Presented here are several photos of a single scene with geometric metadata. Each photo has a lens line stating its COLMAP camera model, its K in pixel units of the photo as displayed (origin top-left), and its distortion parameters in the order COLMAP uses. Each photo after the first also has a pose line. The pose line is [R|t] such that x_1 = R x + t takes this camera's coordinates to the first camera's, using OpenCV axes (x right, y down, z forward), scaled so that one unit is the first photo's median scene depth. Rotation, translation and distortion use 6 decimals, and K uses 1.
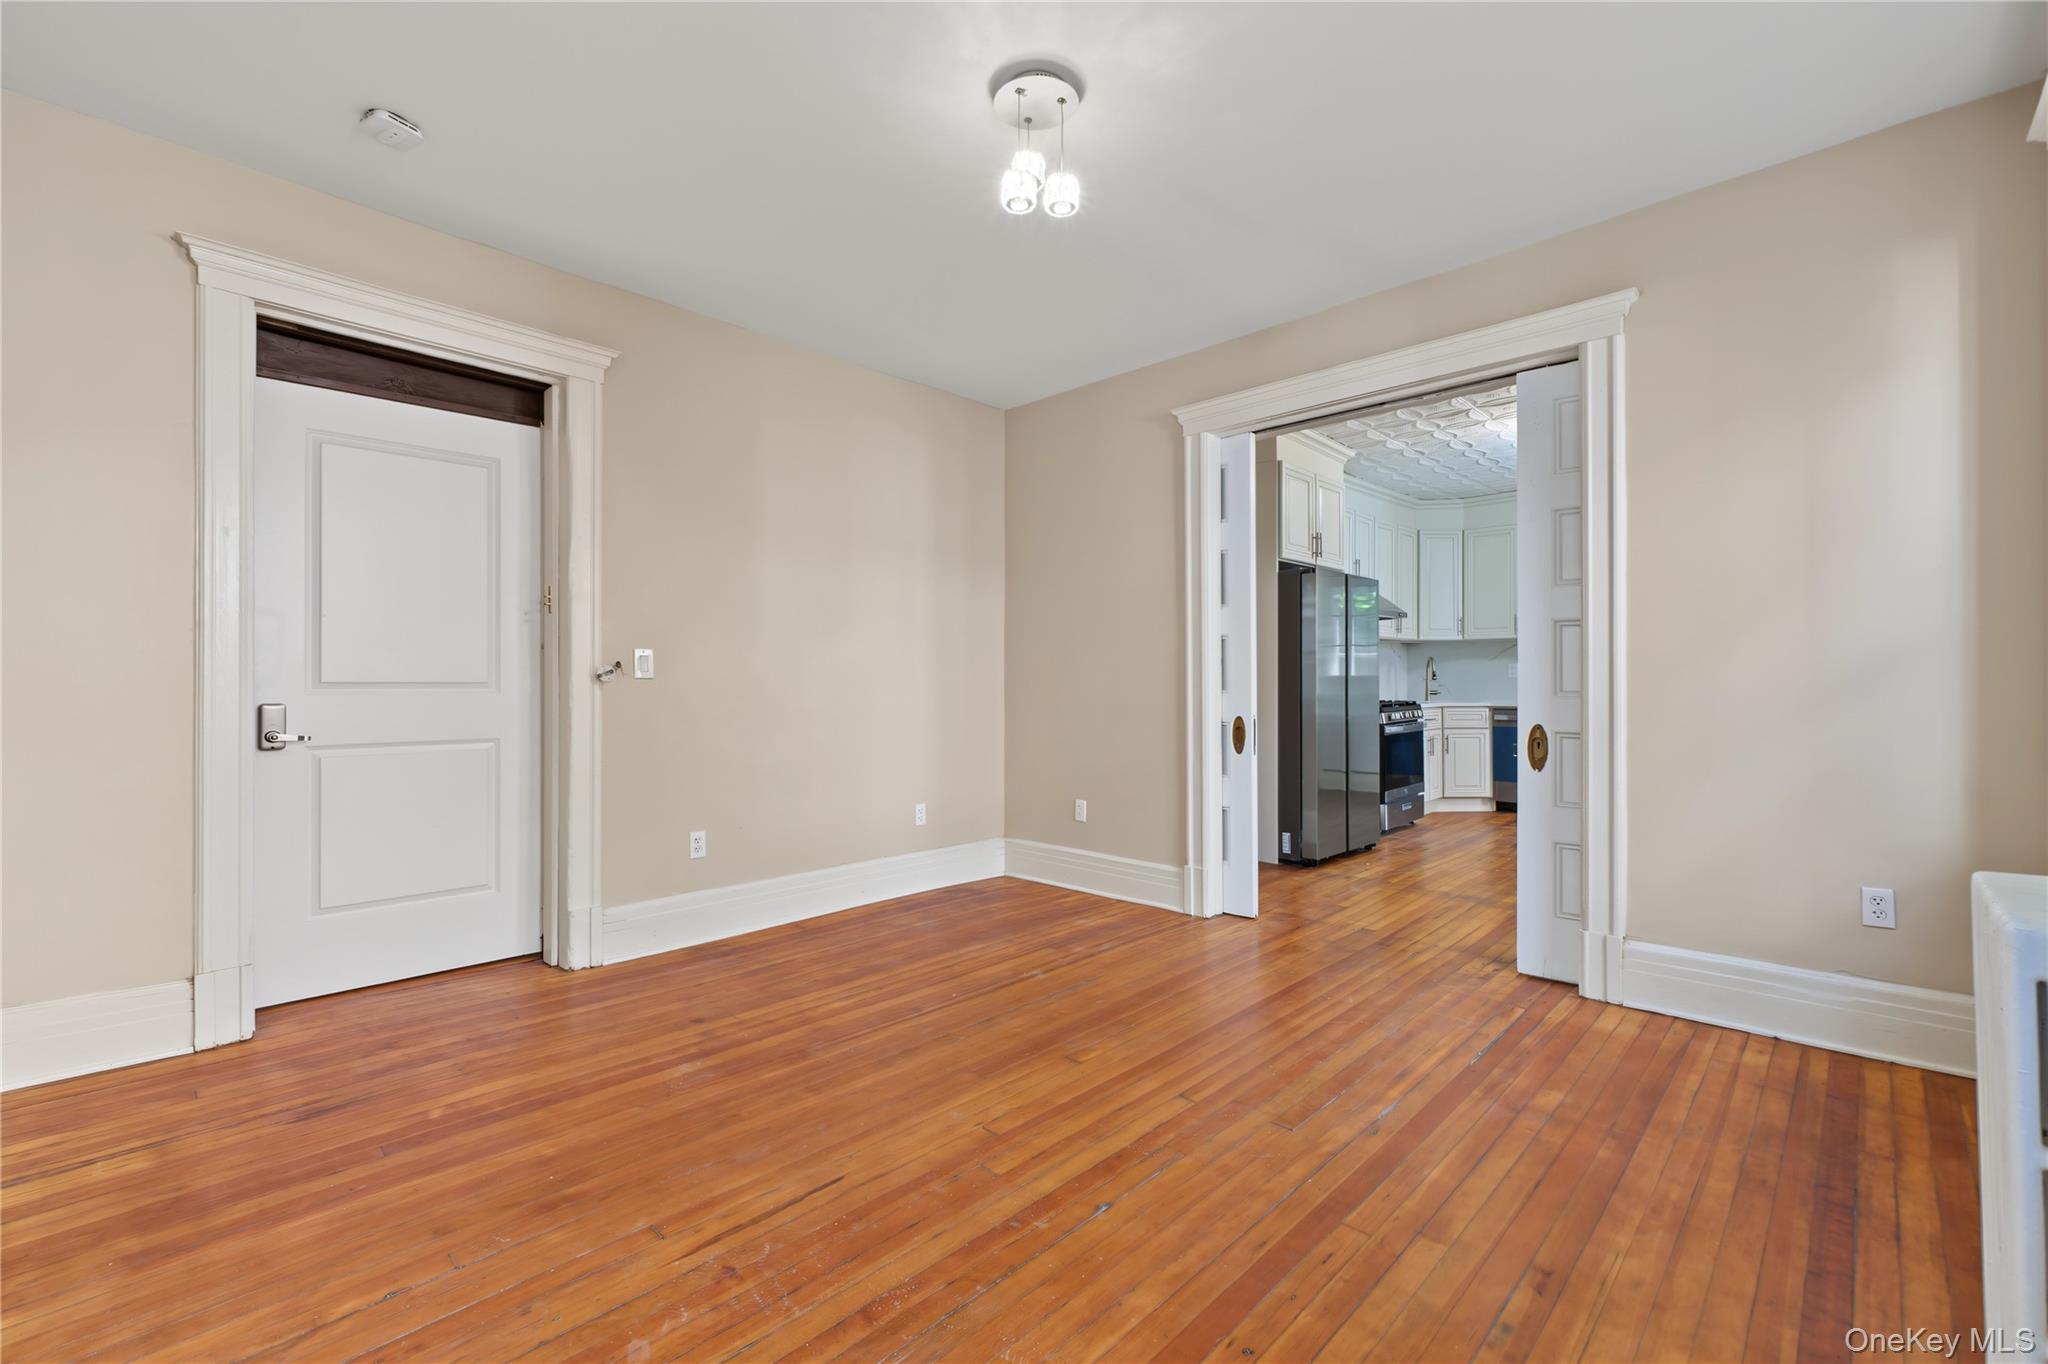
lens RADIAL K [[879.9, 0, 1024.0], [0, 879.9, 682.0], [0, 0, 1]] dist [0.002653, -0.000057]
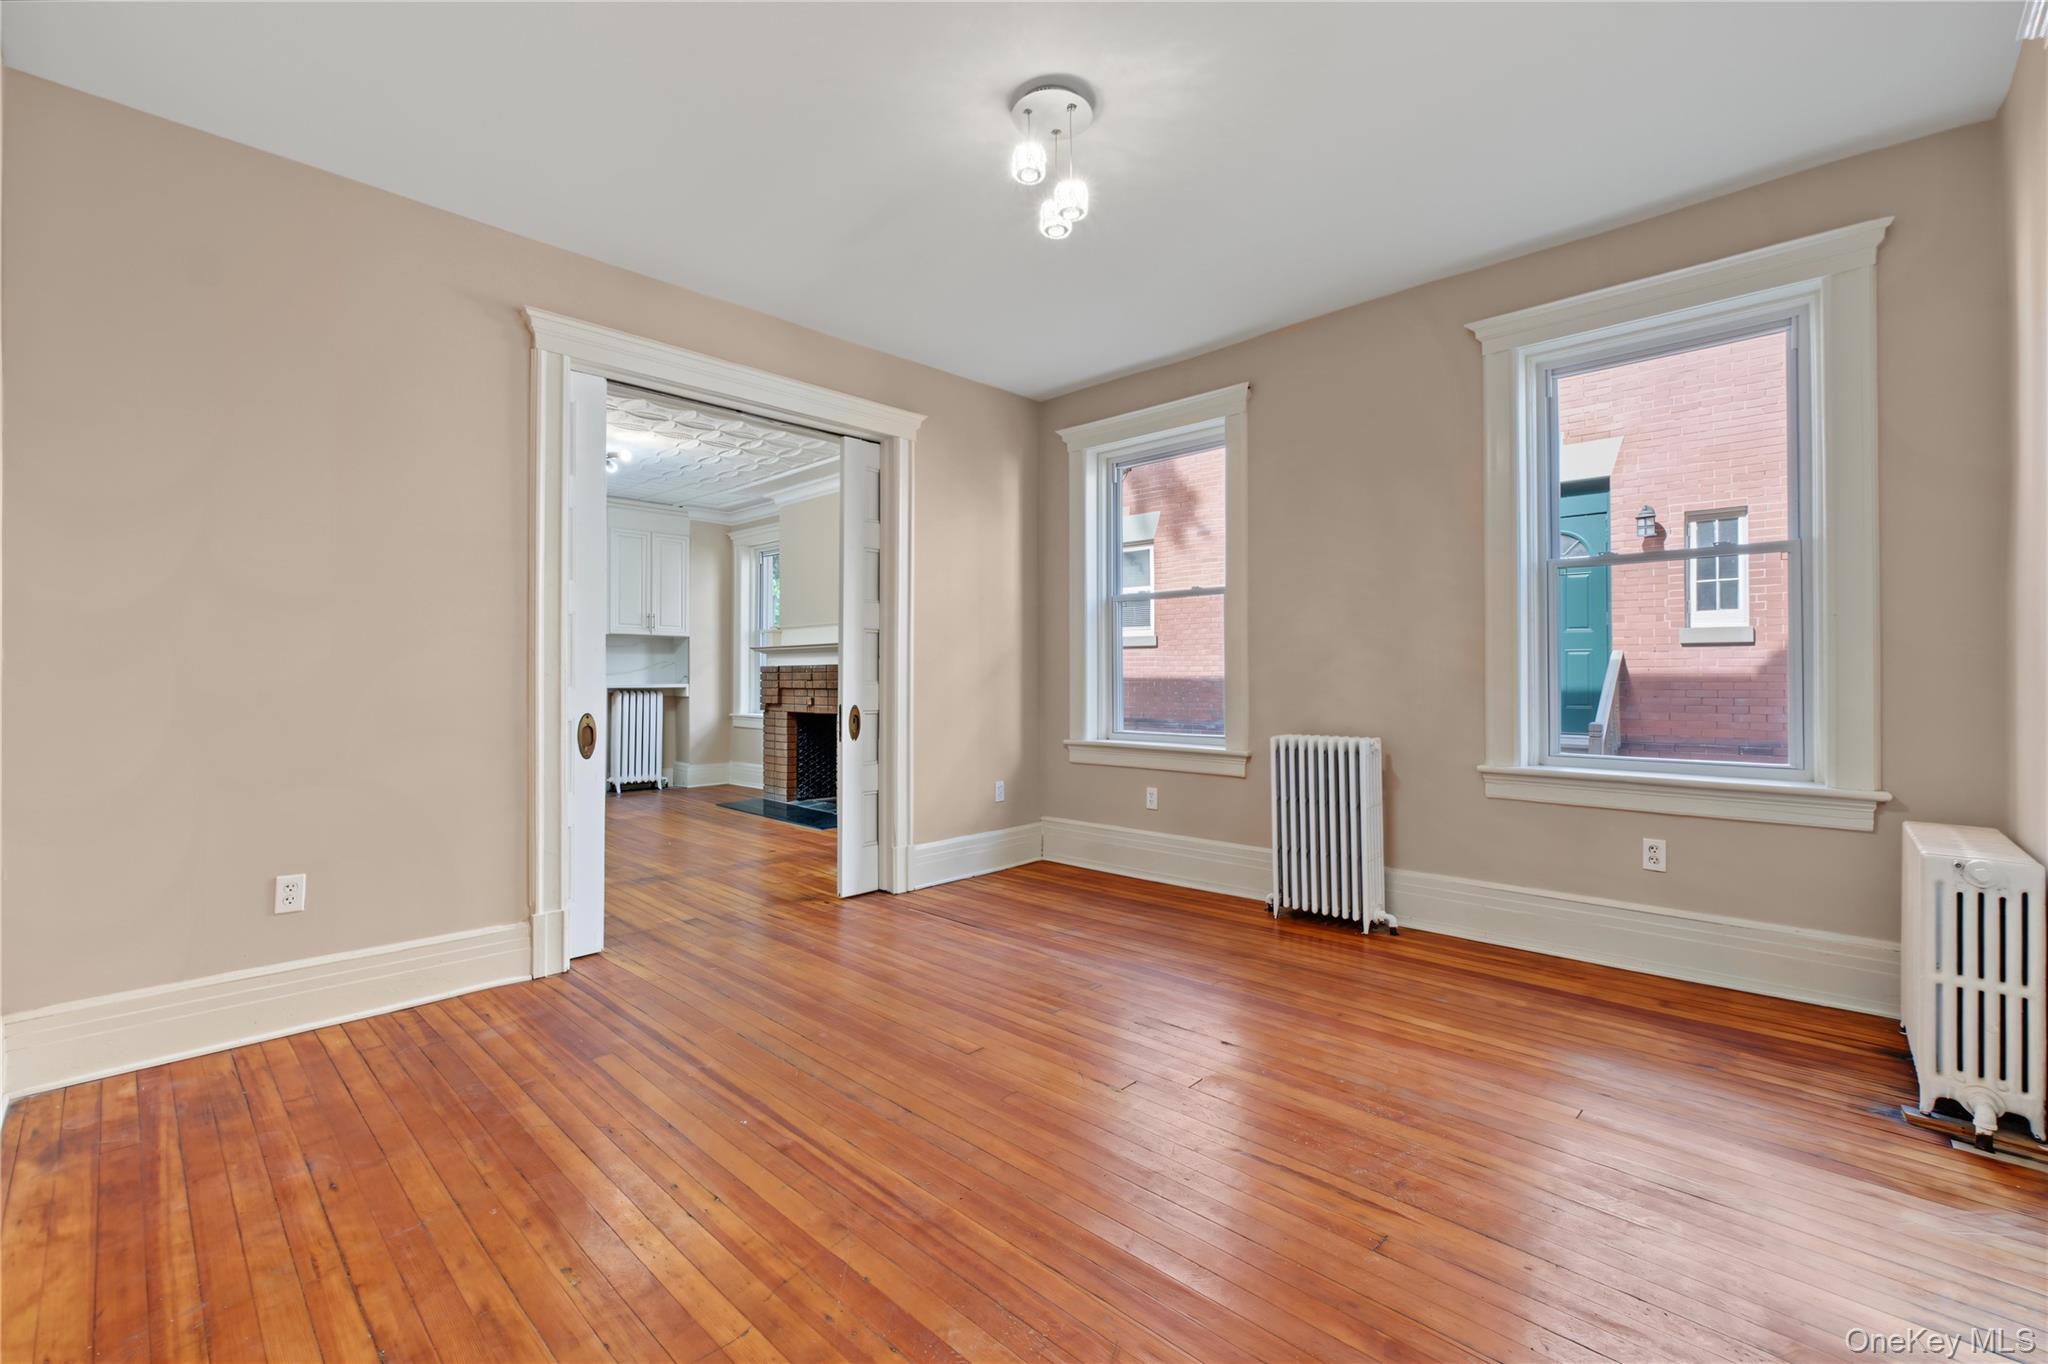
lens RADIAL K [[877.6, 0, 1026.4], [0, 877.6, 671.2], [0, 0, 1]] dist [0.002087, 0.000194]
pose [[-0.009393, 0.009135, 0.999914, -0.818936], [0.001797, 0.999957, -0.009119, 0.010461], [-0.999954, 0.001712, -0.009409, 0.832992]]
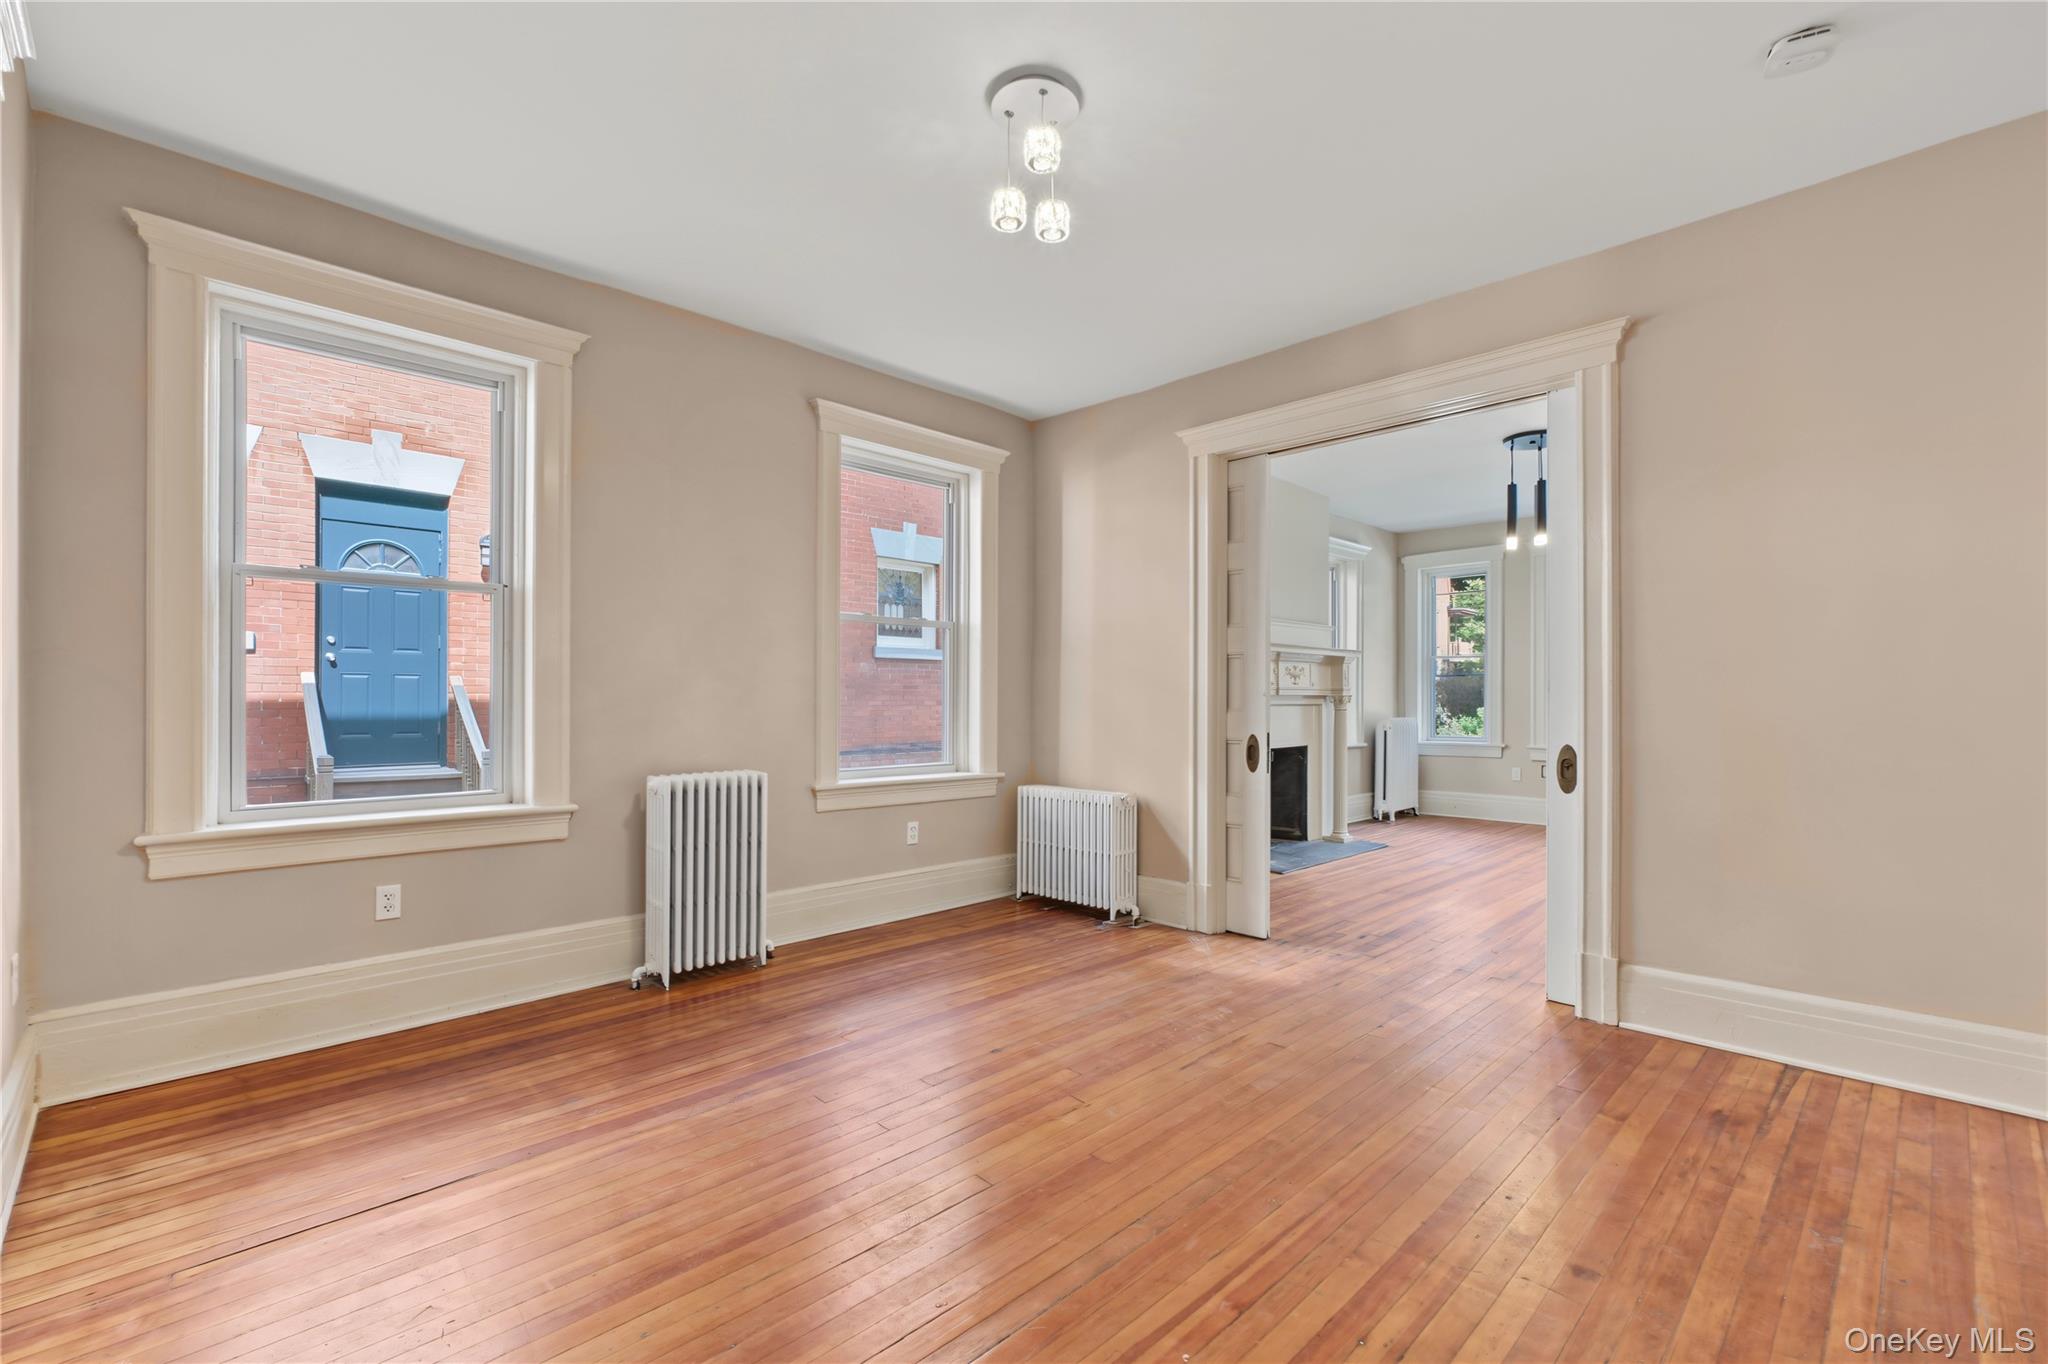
lens RADIAL K [[884.3, 0, 1045.8], [0, 884.3, 697.2], [0, 0, 1]] dist [0.001332, -0.000167]
pose [[-0.999904, -0.001241, 0.013789, -0.010188], [-0.001266, 0.999998, -0.001812, -0.006493], [-0.013787, -0.001830, -0.999903, 1.578451]]
